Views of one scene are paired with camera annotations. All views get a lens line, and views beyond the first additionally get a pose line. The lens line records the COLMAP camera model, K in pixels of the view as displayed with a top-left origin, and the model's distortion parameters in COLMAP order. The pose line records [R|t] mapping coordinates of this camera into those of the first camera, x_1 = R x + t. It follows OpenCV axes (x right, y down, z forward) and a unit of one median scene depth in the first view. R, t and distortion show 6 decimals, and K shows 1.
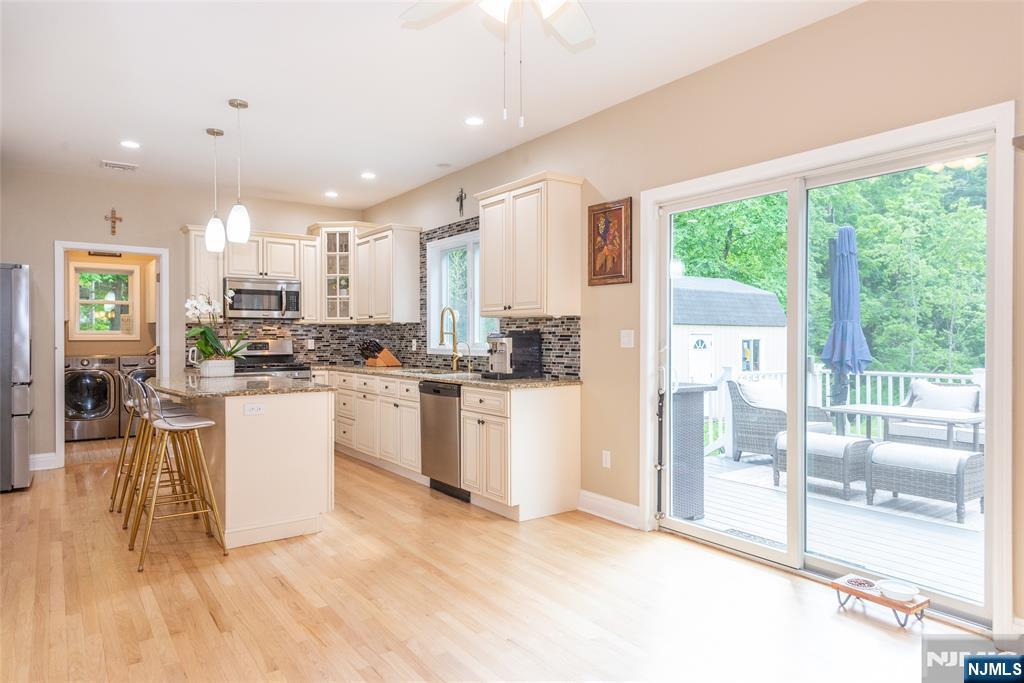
lens RADIAL K [[646.9, 0, 514.9], [0, 646.9, 345.2], [0, 0, 1]] dist [0.010355, -0.004479]
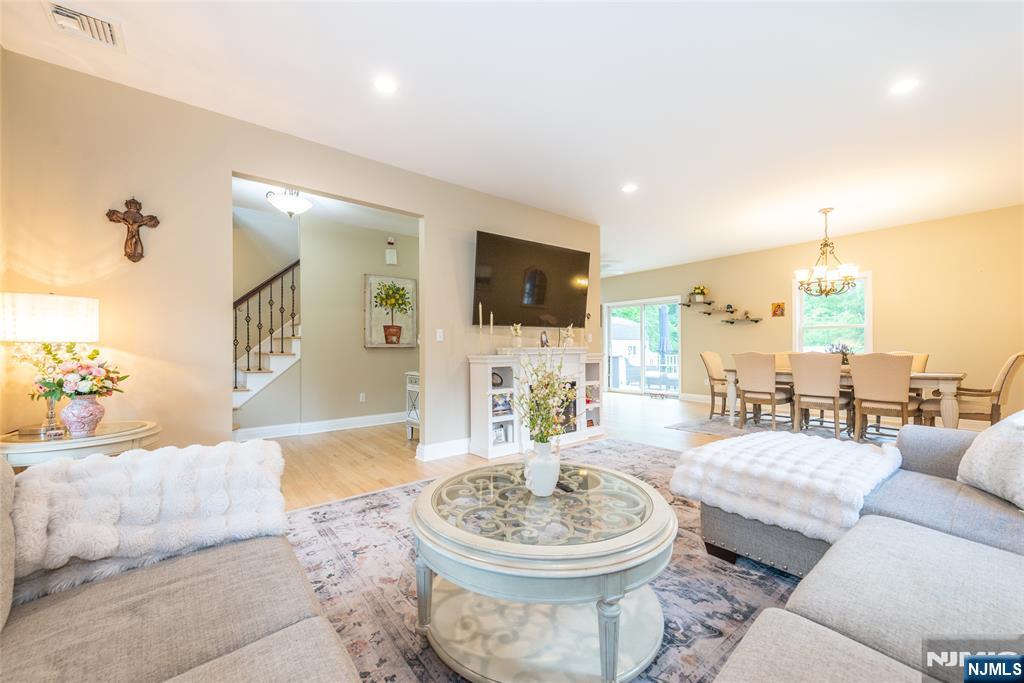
lens RADIAL K [[409.5, 0, 510.8], [0, 409.5, 345.1], [0, 0, 1]] dist [0.000450, 0.000032]
pose [[0.998195, -0.003671, 0.059949, -0.338578], [0.004673, 0.999851, -0.016588, 0.030219], [-0.059879, 0.016838, 0.998064, -0.943324]]
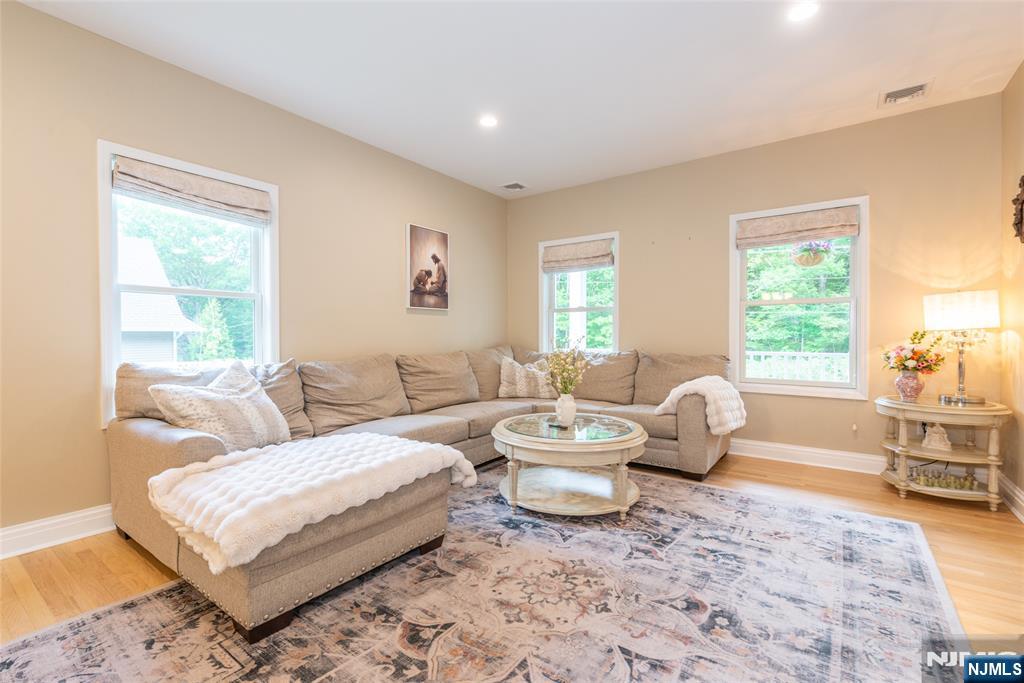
lens RADIAL K [[455.4, 0, 505.3], [0, 455.4, 343.4], [0, 0, 1]] dist [-0.000502, -0.000043]
pose [[-0.951847, 0.009091, -0.306438, -0.061827], [0.000558, 0.999610, 0.027924, 0.018746], [0.306572, 0.026408, -0.951481, -0.153986]]
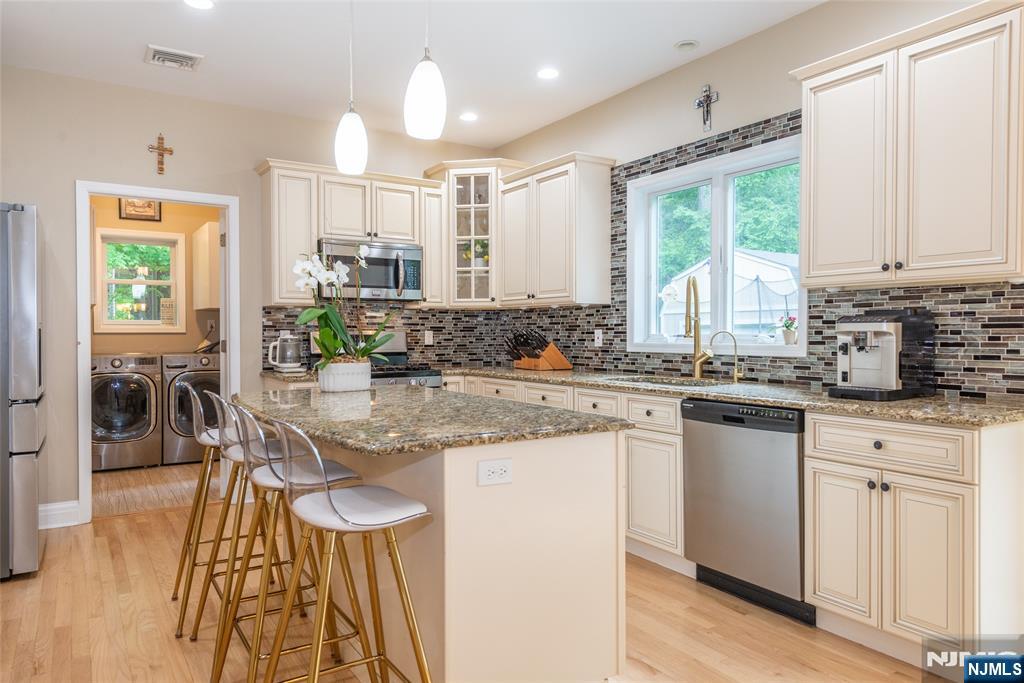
lens RADIAL K [[686.2, 0, 511.4], [0, 686.2, 344.5], [0, 0, 1]] dist [0.023968, -0.006510]
pose [[0.998641, -0.000599, -0.052122, -0.221263], [0.000921, 0.999981, 0.006145, 0.001970], [0.052117, -0.006185, 0.998622, 0.306997]]
